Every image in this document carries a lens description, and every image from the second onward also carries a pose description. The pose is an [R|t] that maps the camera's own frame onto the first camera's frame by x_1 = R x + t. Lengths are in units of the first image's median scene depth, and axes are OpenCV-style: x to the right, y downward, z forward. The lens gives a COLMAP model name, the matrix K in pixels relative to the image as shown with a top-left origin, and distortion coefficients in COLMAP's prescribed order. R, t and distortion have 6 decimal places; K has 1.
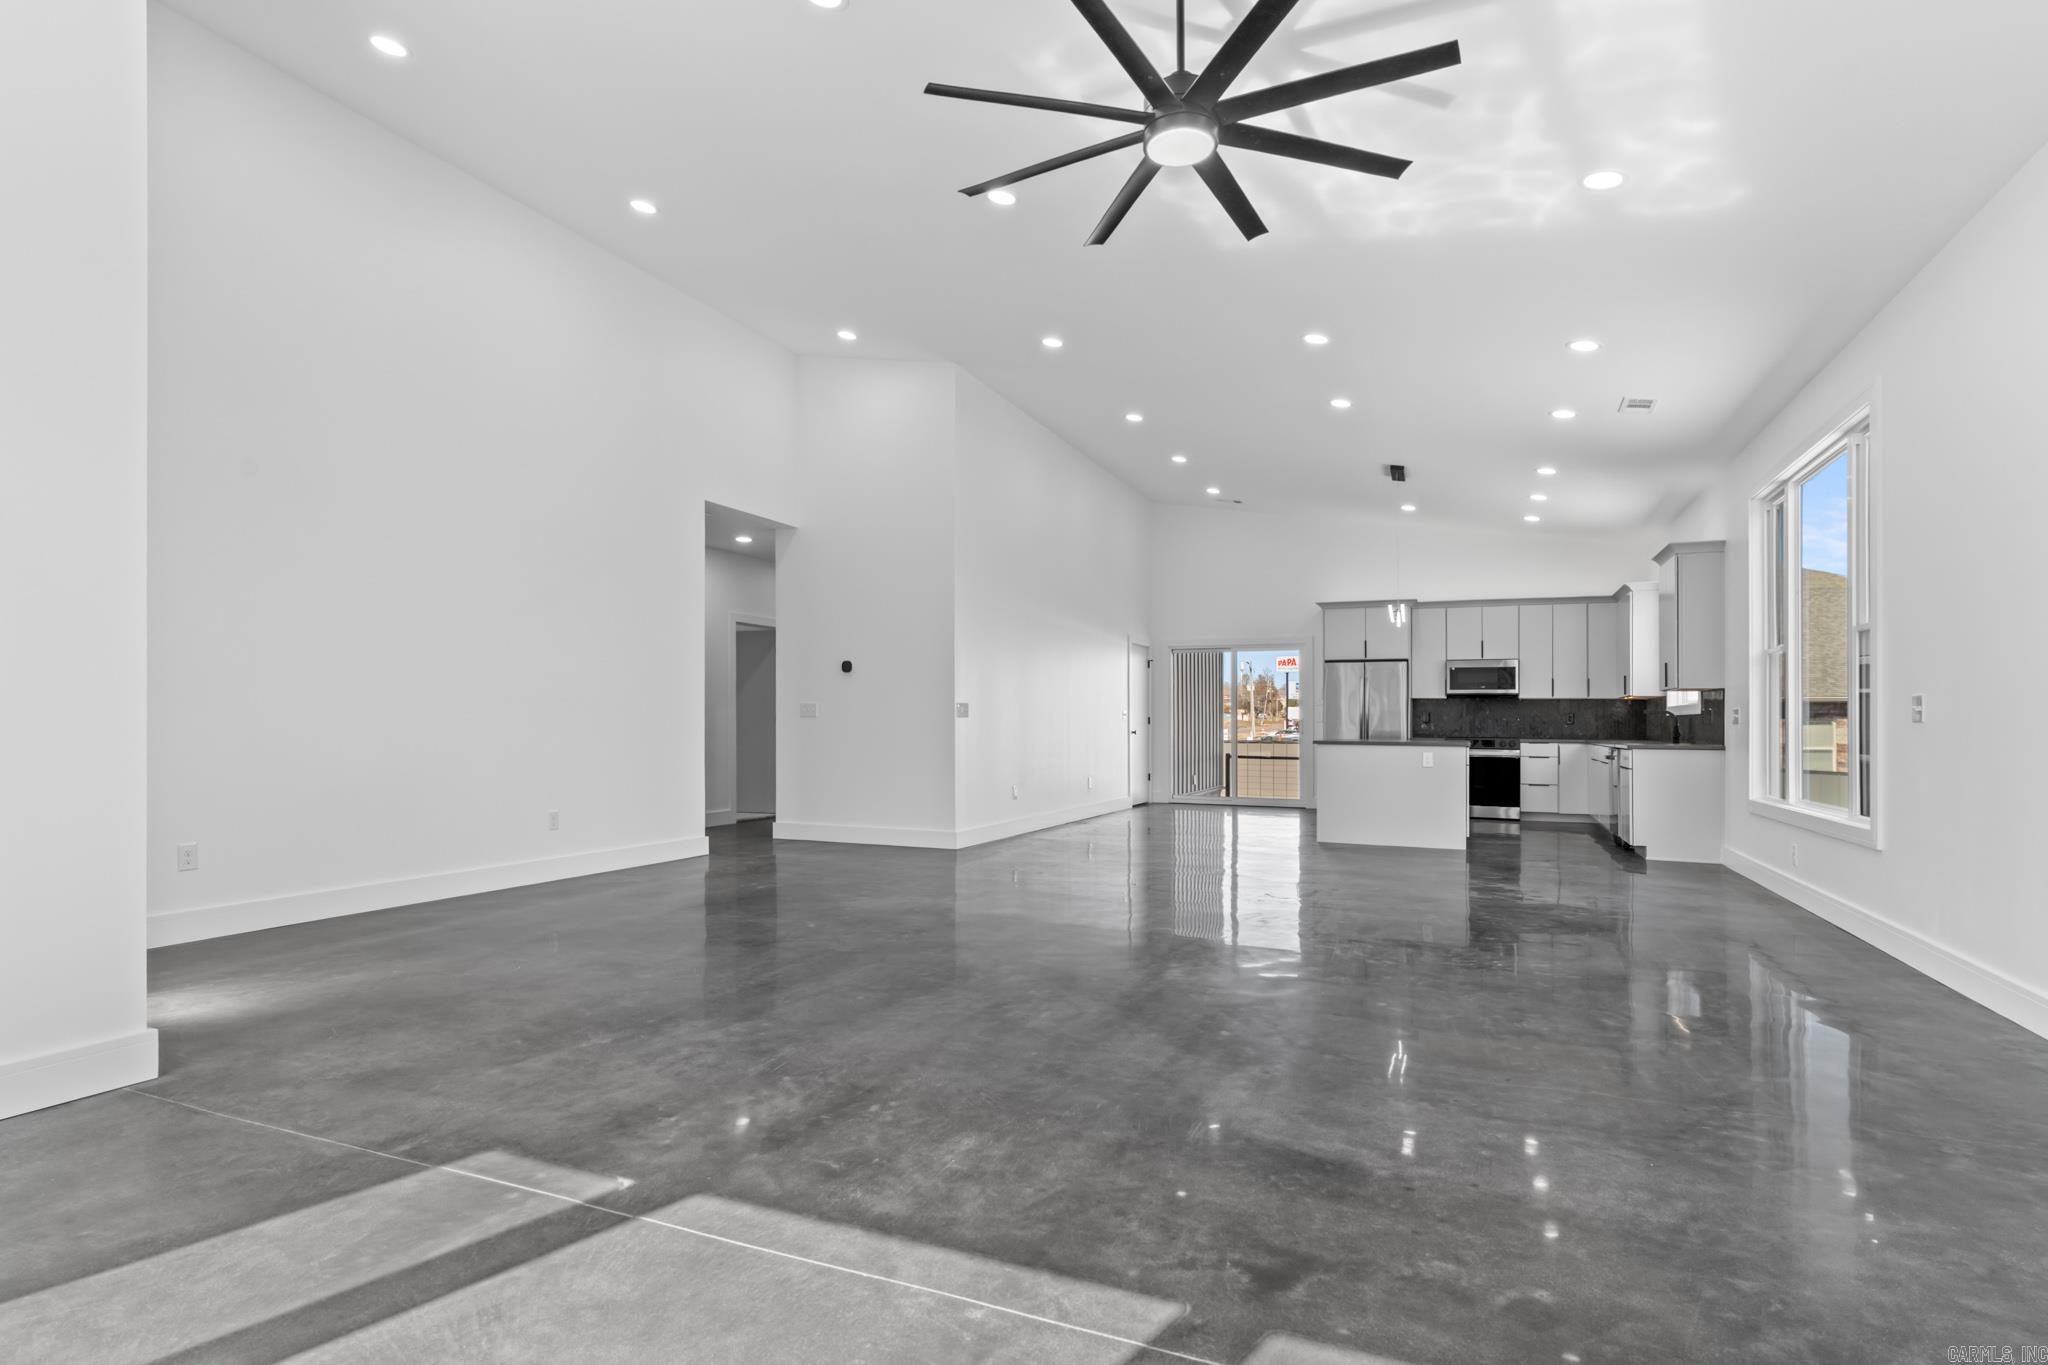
lens RADIAL K [[990.9, 0, 1027.1], [0, 990.9, 717.0], [0, 0, 1]] dist [0.000058, 0.000014]
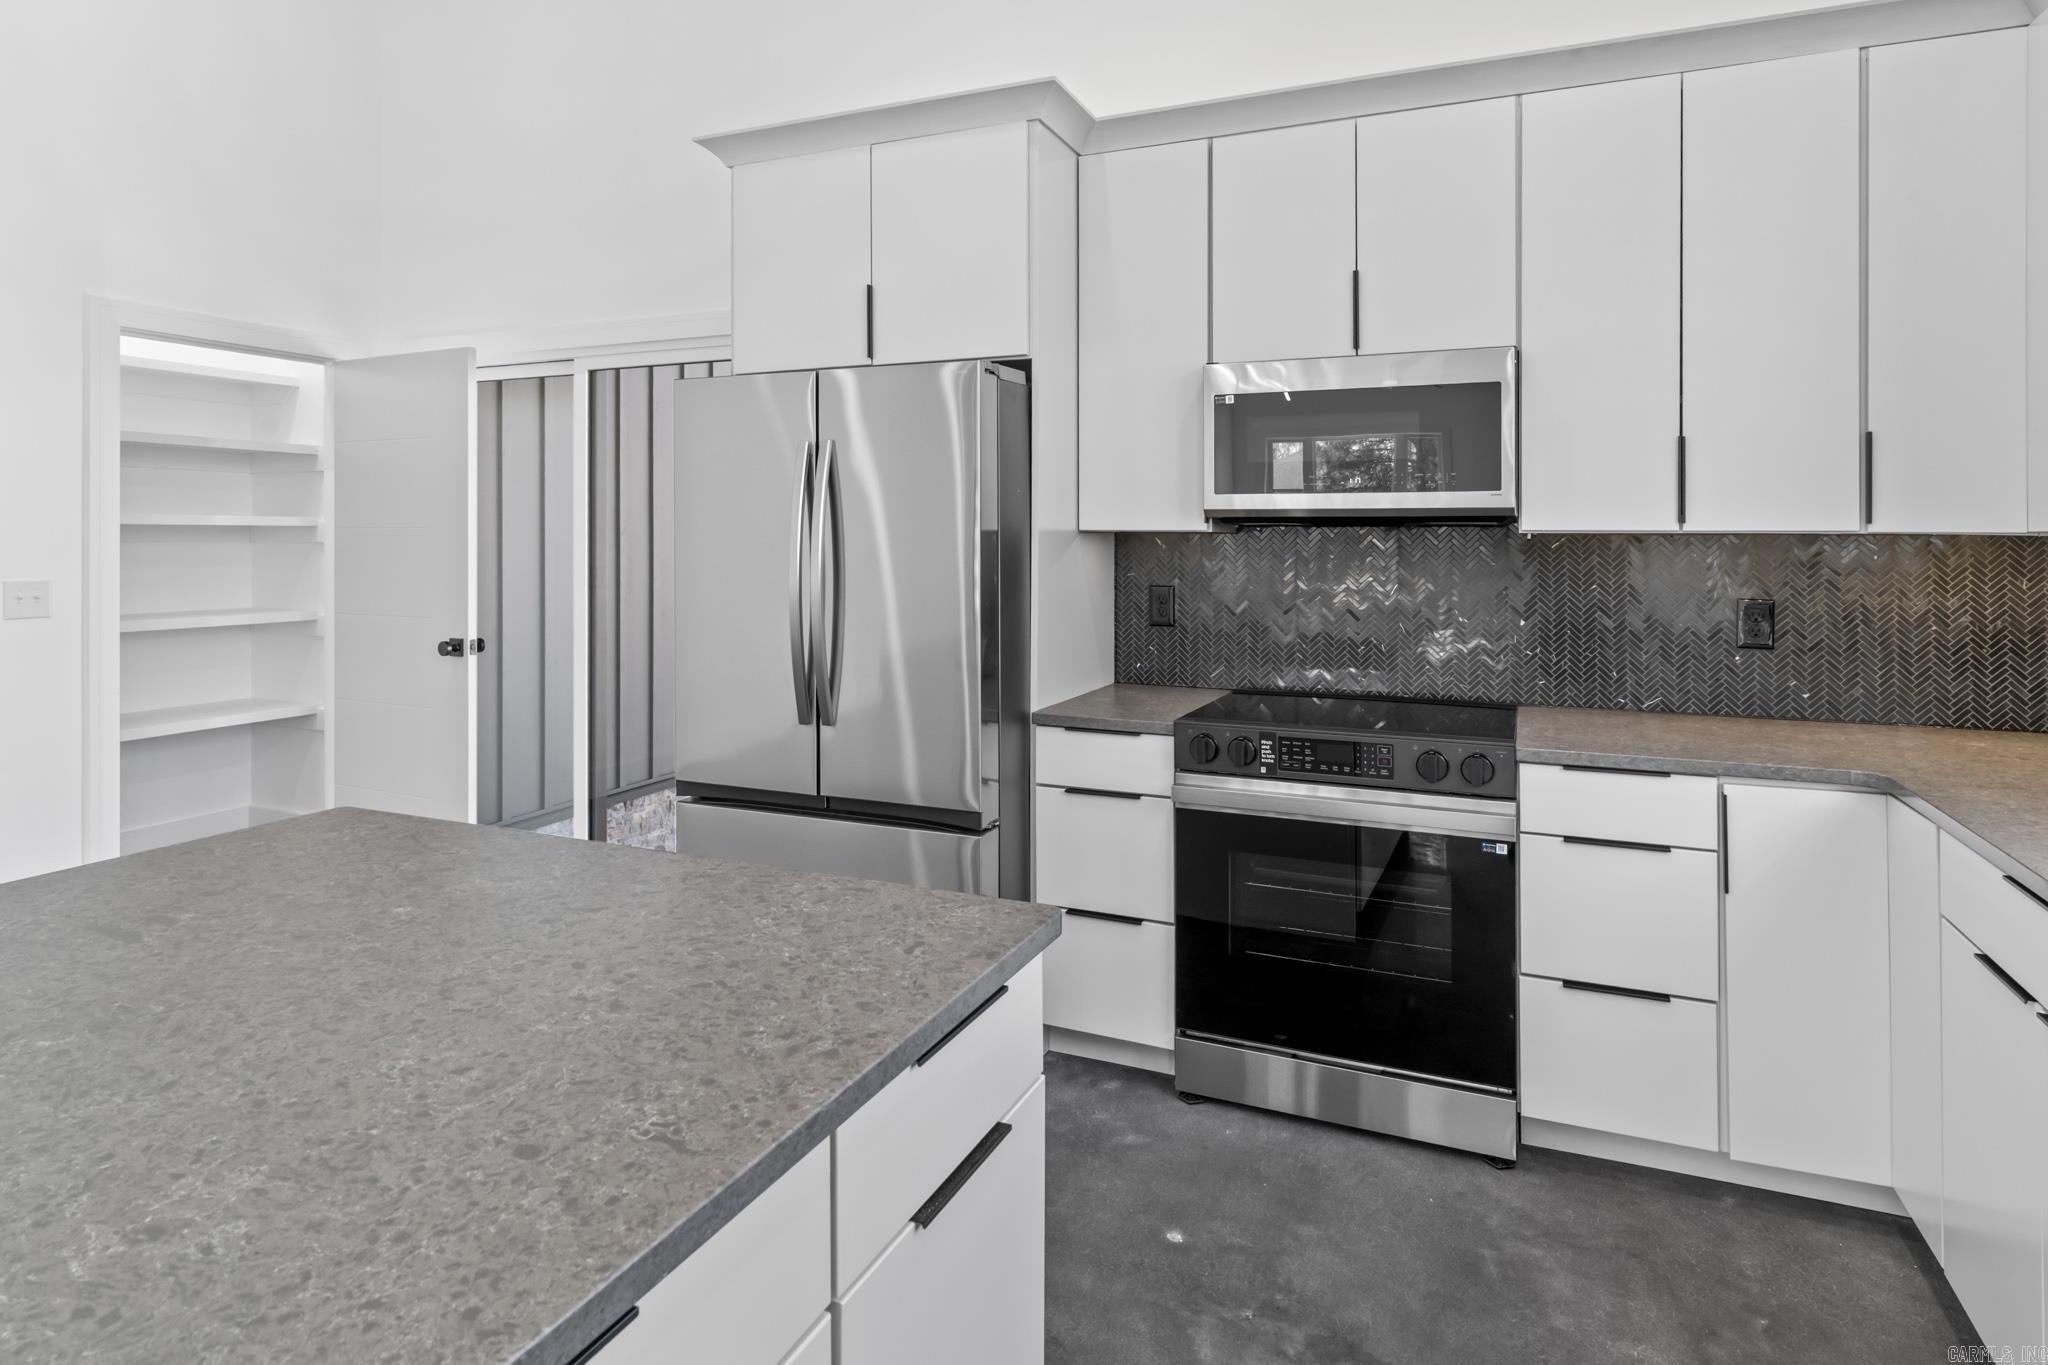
lens RADIAL K [[1148.3, 0, 1022.6], [0, 1148.3, 535.5], [0, 0, 1]] dist [-0.002216, -0.000489]
pose [[0.999559, -0.005939, -0.029095, 0.398320], [0.006026, 0.999978, 0.002912, -0.019495], [0.029078, -0.003086, 0.999572, 0.754828]]
